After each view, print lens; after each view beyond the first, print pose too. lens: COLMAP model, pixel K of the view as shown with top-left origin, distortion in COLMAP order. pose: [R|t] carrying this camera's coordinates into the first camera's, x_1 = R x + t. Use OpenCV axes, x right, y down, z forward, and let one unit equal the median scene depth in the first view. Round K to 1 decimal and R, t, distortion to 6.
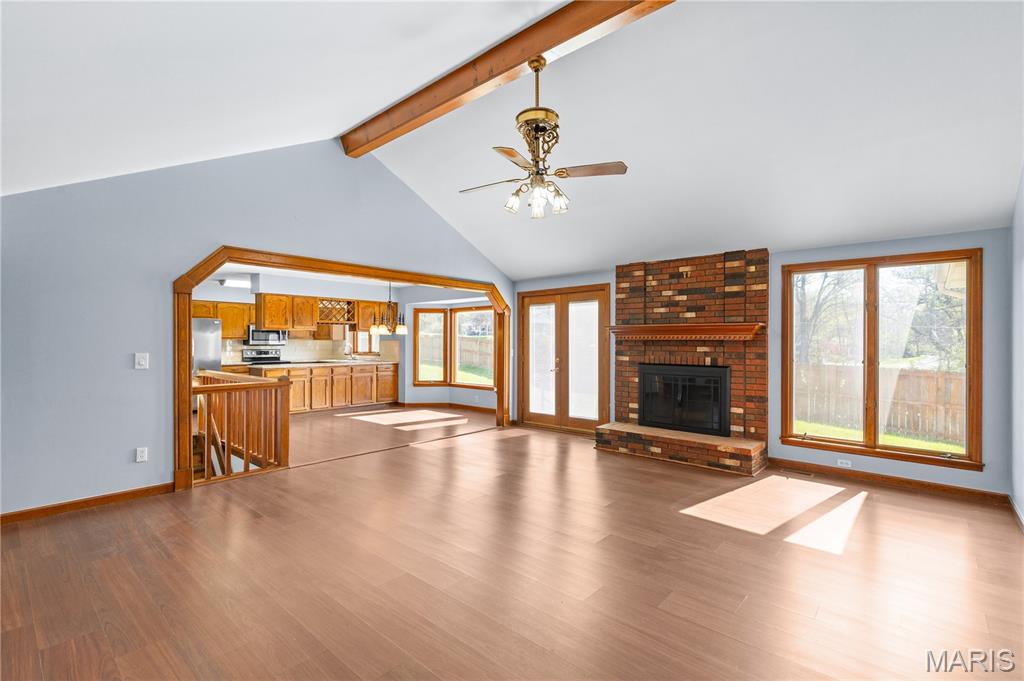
lens RADIAL K [[461.5, 0, 518.5], [0, 461.5, 335.1], [0, 0, 1]] dist [0.001878, 0.000274]
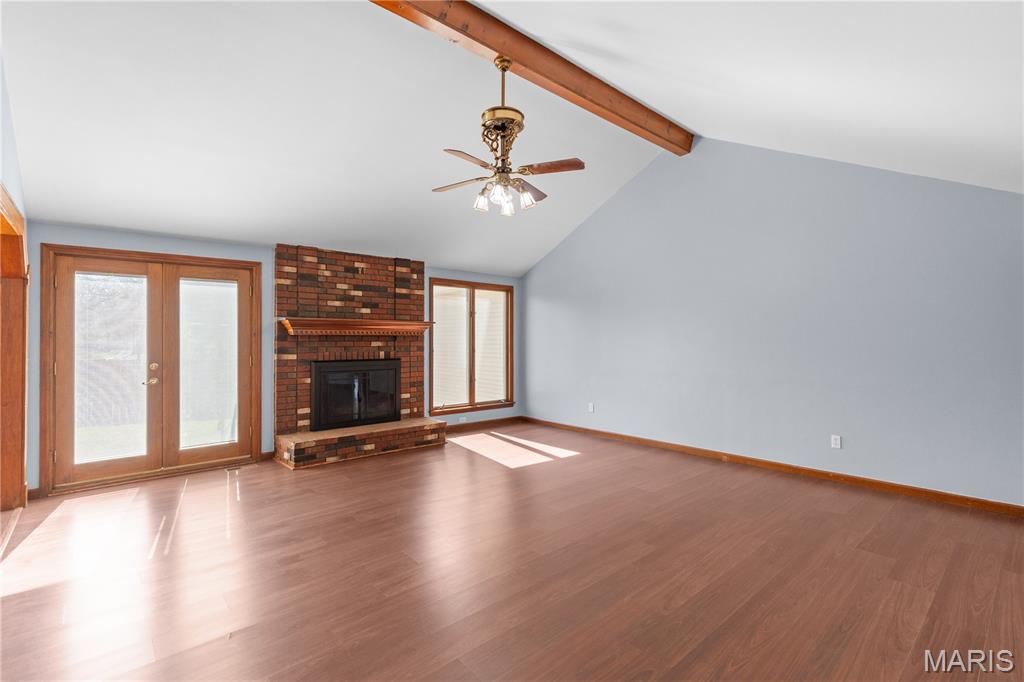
lens RADIAL K [[474.0, 0, 515.6], [0, 474.0, 331.4], [0, 0, 1]] dist [-0.000673, -0.000029]
pose [[0.120310, 0.011692, 0.992668, -0.575388], [-0.012924, 0.999864, -0.010211, 0.007753], [-0.992652, -0.011601, 0.120445, 0.491323]]
